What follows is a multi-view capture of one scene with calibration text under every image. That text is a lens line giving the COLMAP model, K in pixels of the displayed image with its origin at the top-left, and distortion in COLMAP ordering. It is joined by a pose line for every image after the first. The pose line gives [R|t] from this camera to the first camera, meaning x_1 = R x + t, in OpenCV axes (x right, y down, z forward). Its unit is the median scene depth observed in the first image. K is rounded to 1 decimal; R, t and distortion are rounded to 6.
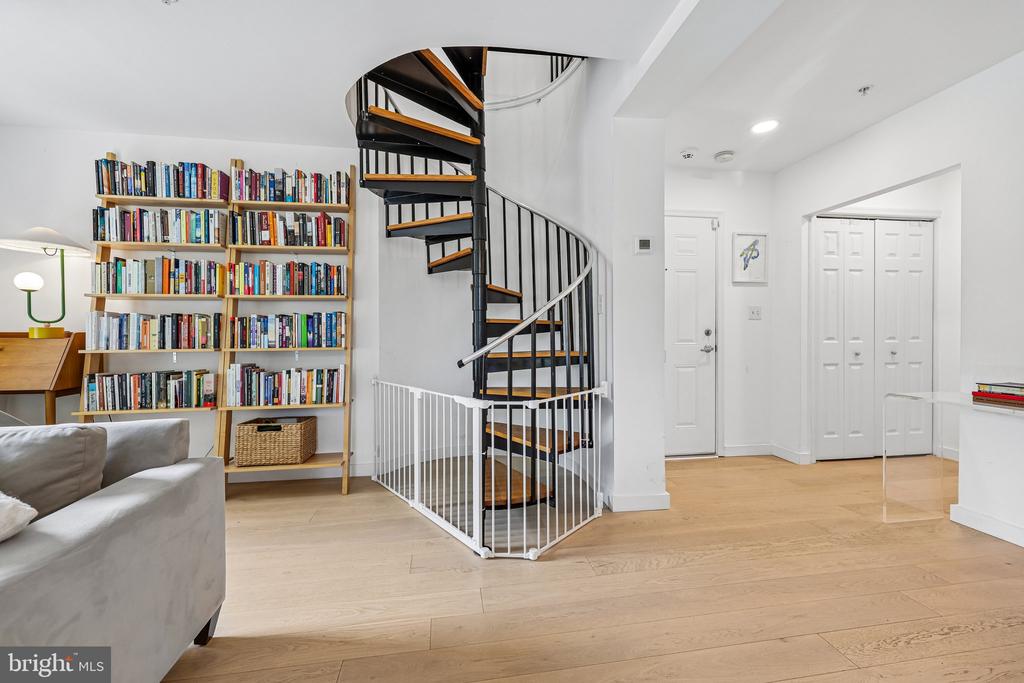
lens RADIAL K [[411.7, 0, 509.7], [0, 411.7, 336.9], [0, 0, 1]] dist [-0.000114, -0.000066]
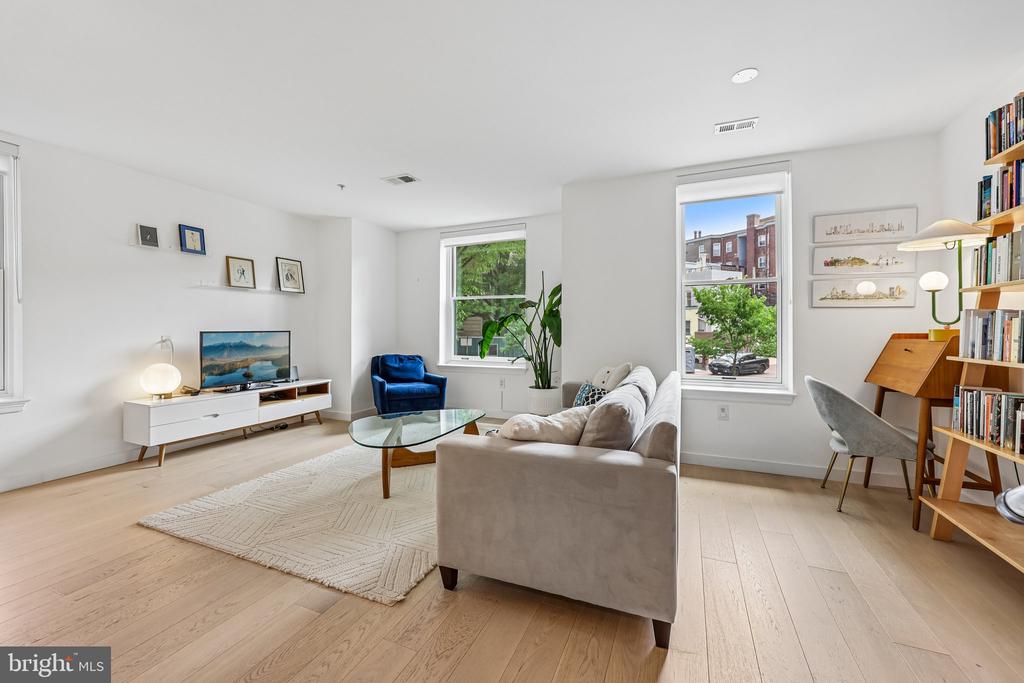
lens RADIAL K [[419.1, 0, 503.6], [0, 419.1, 329.8], [0, 0, 1]] dist [0.001017, -0.000088]
pose [[-0.542926, 0.005378, -0.839763, 0.175054], [-0.008737, 0.999889, 0.012052, -0.022997], [0.839735, 0.013880, -0.542819, 0.643385]]
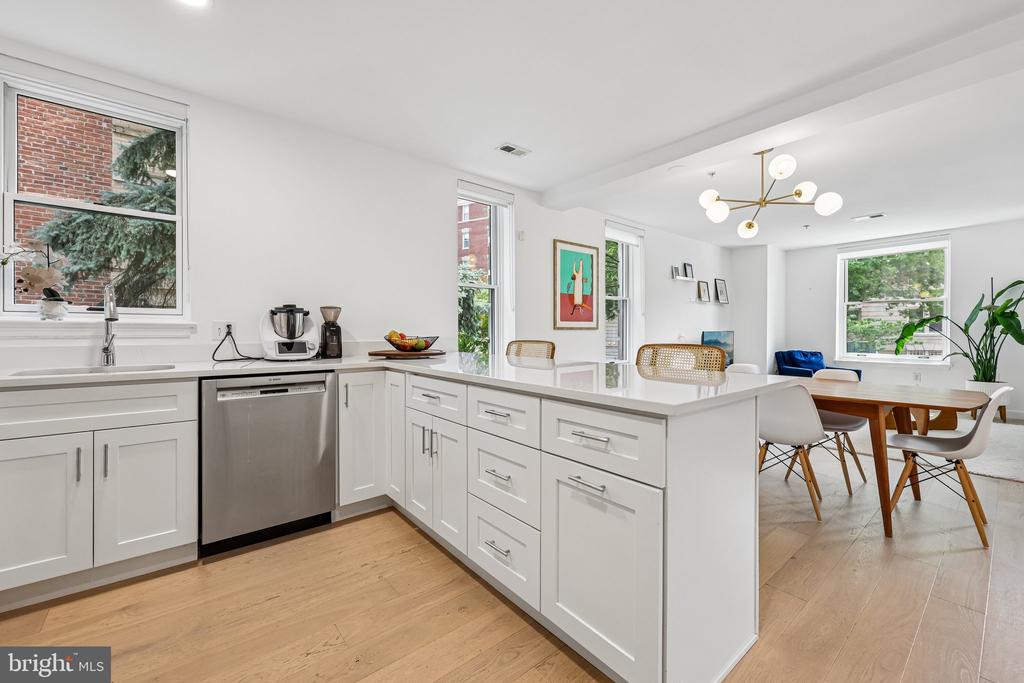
lens RADIAL K [[418.0, 0, 512.6], [0, 418.0, 333.2], [0, 0, 1]] dist [-0.000688, -0.000137]
pose [[-0.861800, 0.006150, -0.507212, 1.451140], [-0.002288, 0.999869, 0.016010, -0.014354], [0.507244, 0.014958, -0.861673, 0.402127]]
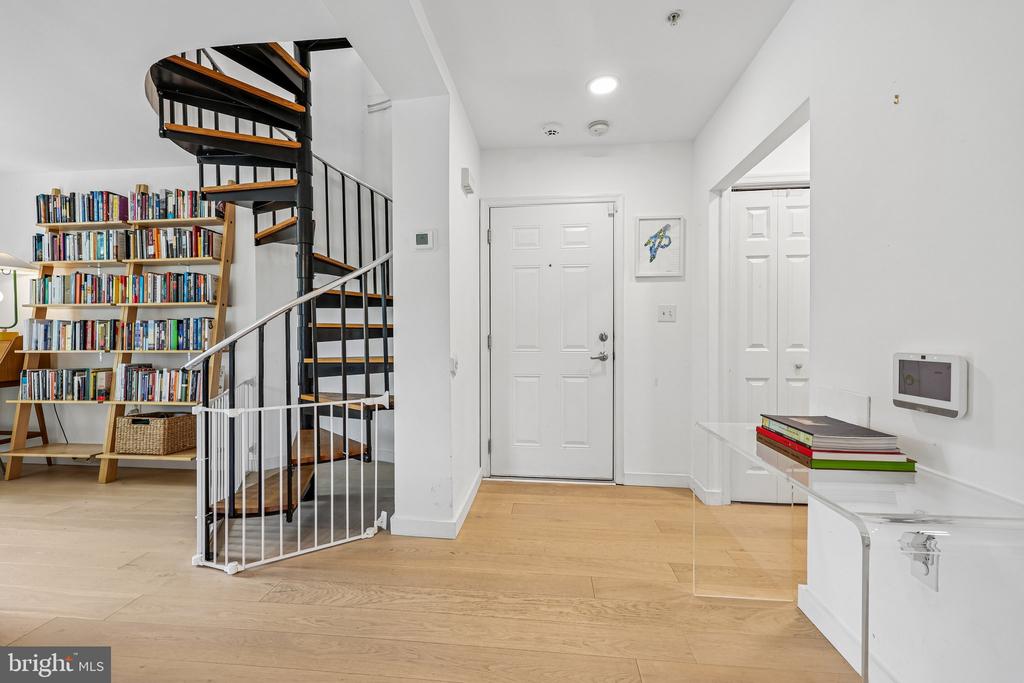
lens RADIAL K [[410.1, 0, 512.0], [0, 410.1, 340.1], [0, 0, 1]] dist [-0.000126, -0.000317]
pose [[0.967340, 0.005116, -0.253430, 0.660186], [-0.004783, 0.999987, 0.001932, -0.007335], [0.253436, -0.000657, 0.967352, 0.170014]]
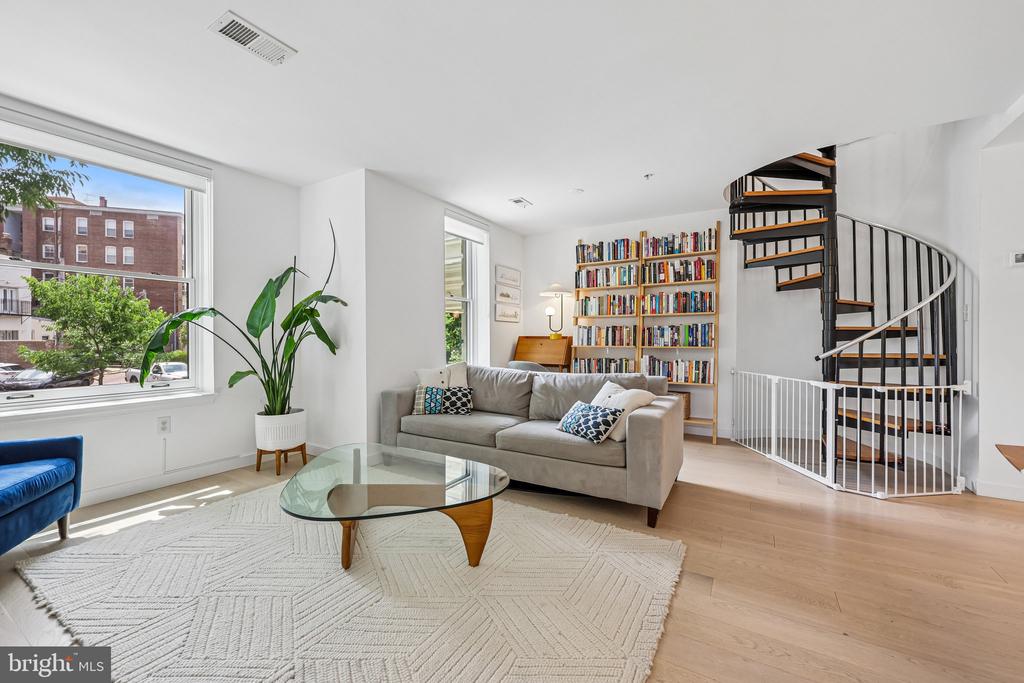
lens RADIAL K [[410.1, 0, 512.0], [0, 410.1, 340.1], [0, 0, 1]] dist [-0.000126, -0.000317]
pose [[0.766926, 0.009488, -0.641666, -0.010531], [-0.009462, 0.999949, 0.003476, 0.002598], [0.641666, 0.003406, 0.766977, -0.624977]]
